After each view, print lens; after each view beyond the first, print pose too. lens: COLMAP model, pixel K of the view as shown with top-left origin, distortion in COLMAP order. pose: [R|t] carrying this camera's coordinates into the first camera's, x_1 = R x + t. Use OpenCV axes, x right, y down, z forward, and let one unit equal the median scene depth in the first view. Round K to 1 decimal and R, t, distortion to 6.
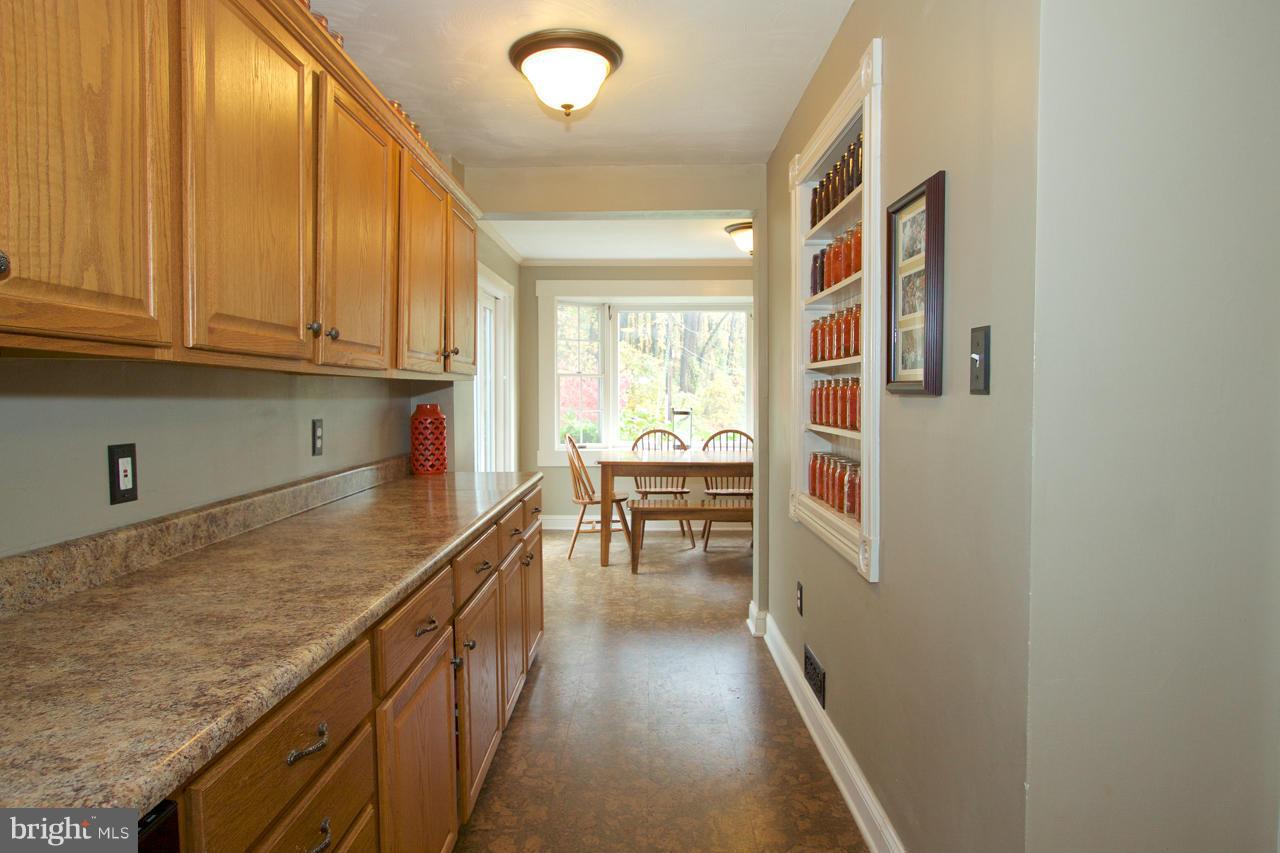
lens RADIAL K [[696.4, 0, 633.7], [0, 696.4, 433.9], [0, 0, 1]] dist [-0.006977, 0.000926]
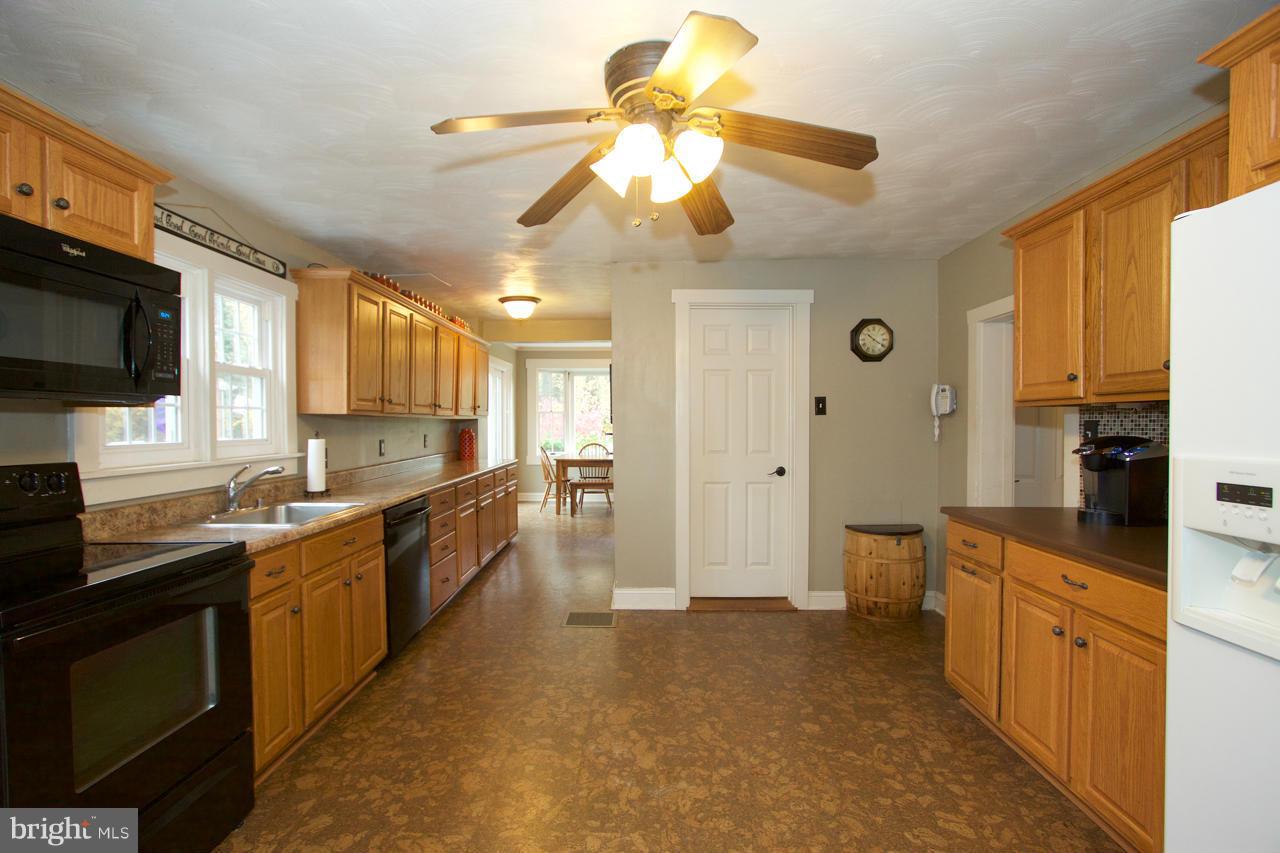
lens RADIAL K [[590.0, 0, 632.3], [0, 590.0, 433.0], [0, 0, 1]] dist [-0.009051, 0.000895]
pose [[1.000000, 0.000721, 0.000027, 0.256748], [-0.000719, 0.999229, -0.039254, 0.048316], [-0.000055, 0.039254, 0.999229, -0.967851]]
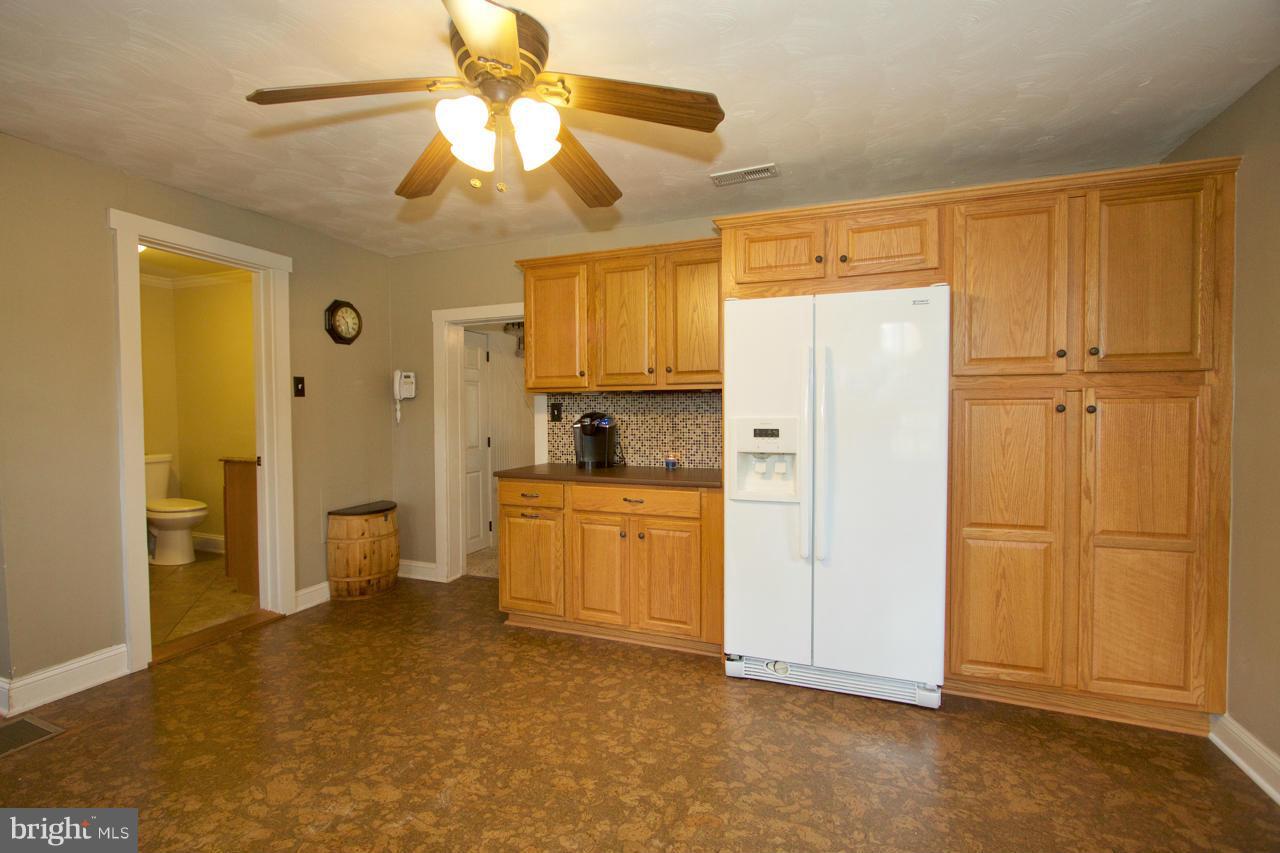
lens RADIAL K [[584.3, 0, 634.2], [0, 584.3, 423.6], [0, 0, 1]] dist [-0.010732, 0.000791]
pose [[0.342828, -0.022497, 0.939129, -0.228667], [0.056496, 0.998397, 0.003293, 0.045470], [-0.937698, 0.051928, 0.343549, -0.687696]]
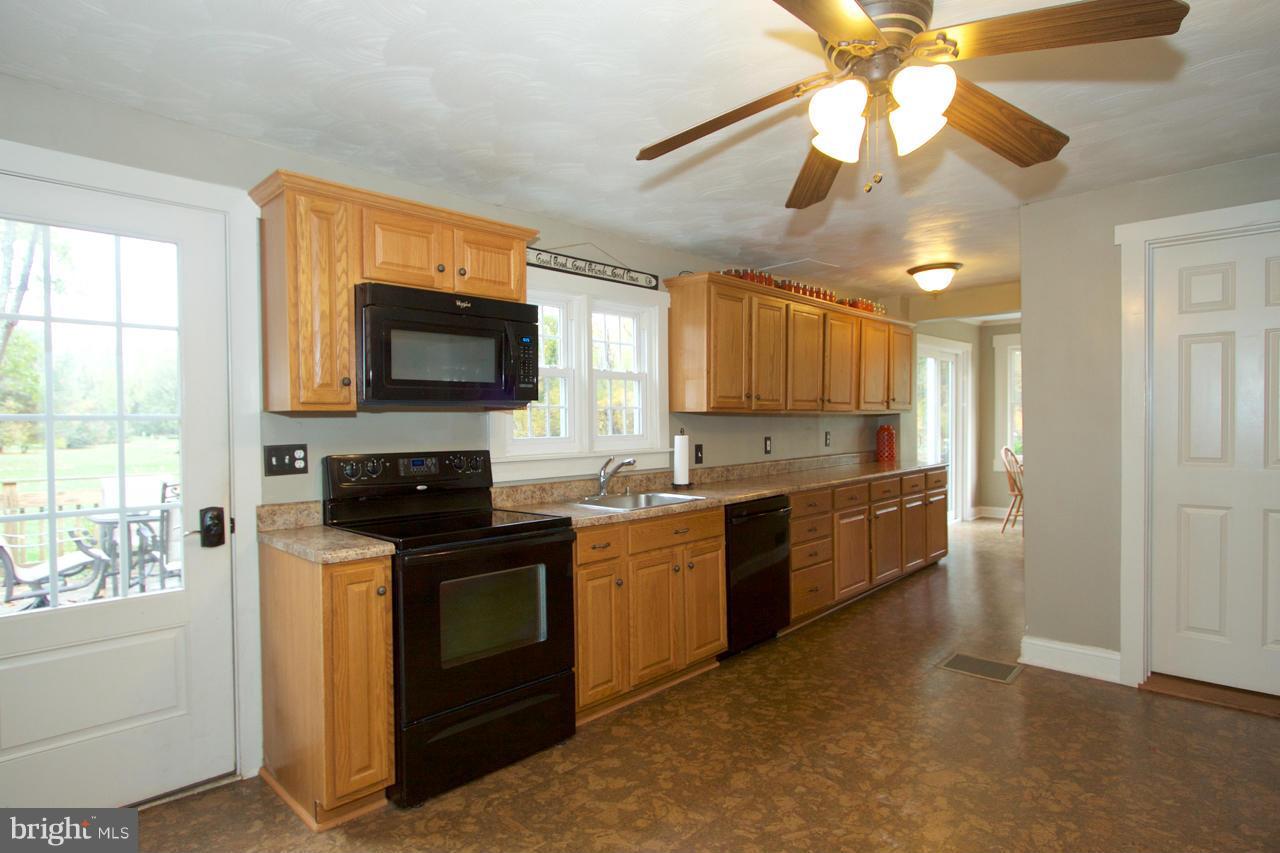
lens RADIAL K [[696.4, 0, 633.7], [0, 696.4, 433.9], [0, 0, 1]] dist [-0.006977, 0.000926]
pose [[0.735213, 0.006360, -0.677807, 0.536151], [-0.029240, 0.999323, -0.022340, 0.047751], [0.677206, 0.036244, 0.734901, -0.959729]]
